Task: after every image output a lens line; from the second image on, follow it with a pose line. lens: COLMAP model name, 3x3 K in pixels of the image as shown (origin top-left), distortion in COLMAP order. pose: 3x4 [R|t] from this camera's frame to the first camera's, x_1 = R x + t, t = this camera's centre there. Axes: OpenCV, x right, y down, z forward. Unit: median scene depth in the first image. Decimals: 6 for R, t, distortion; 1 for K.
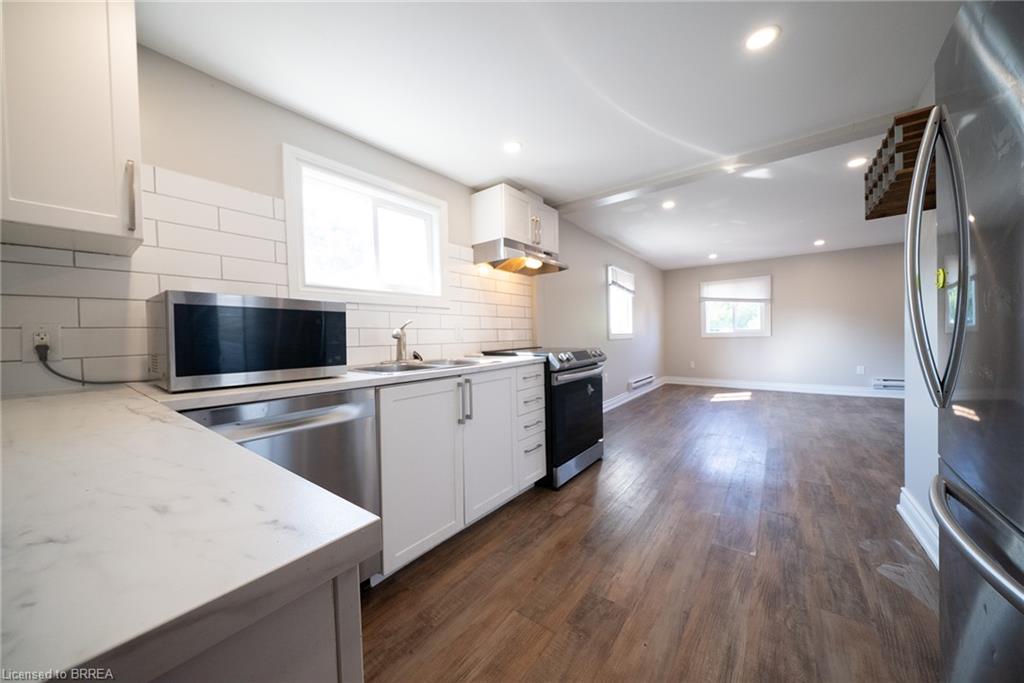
lens RADIAL K [[352.7, 0, 506.7], [0, 352.7, 342.1], [0, 0, 1]] dist [-0.001592, -0.000393]
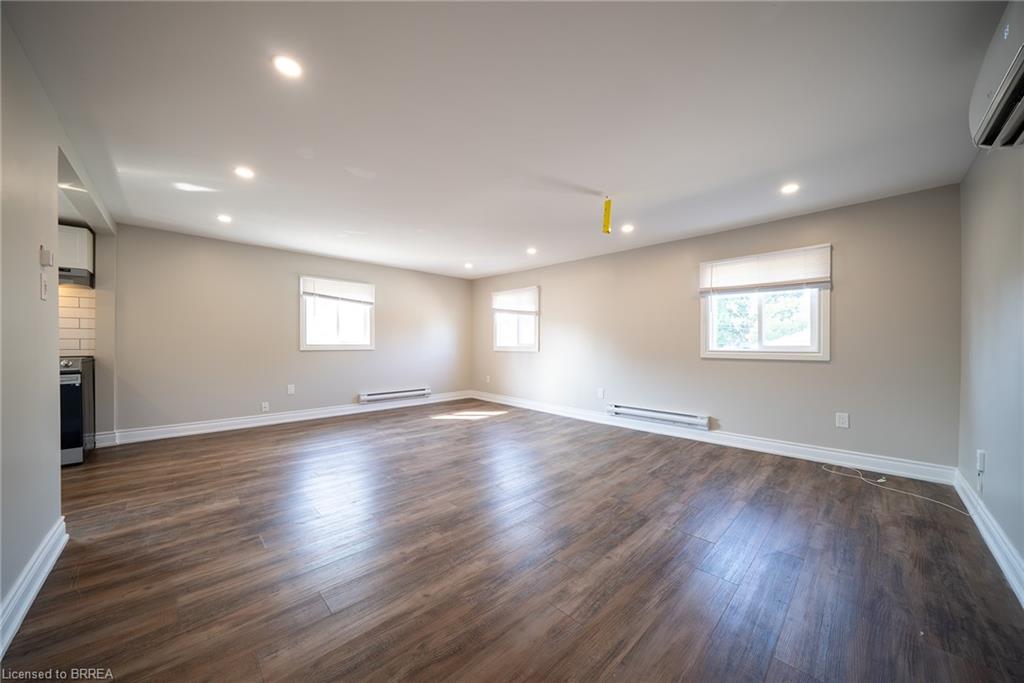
lens RADIAL K [[352.7, 0, 504.7], [0, 352.7, 344.9], [0, 0, 1]] dist [-0.001592, -0.000393]
pose [[0.987372, 0.027903, -0.155942, 2.508122], [-0.029235, 0.999553, -0.006254, -0.083231], [0.155697, 0.010734, 0.987746, 0.240523]]
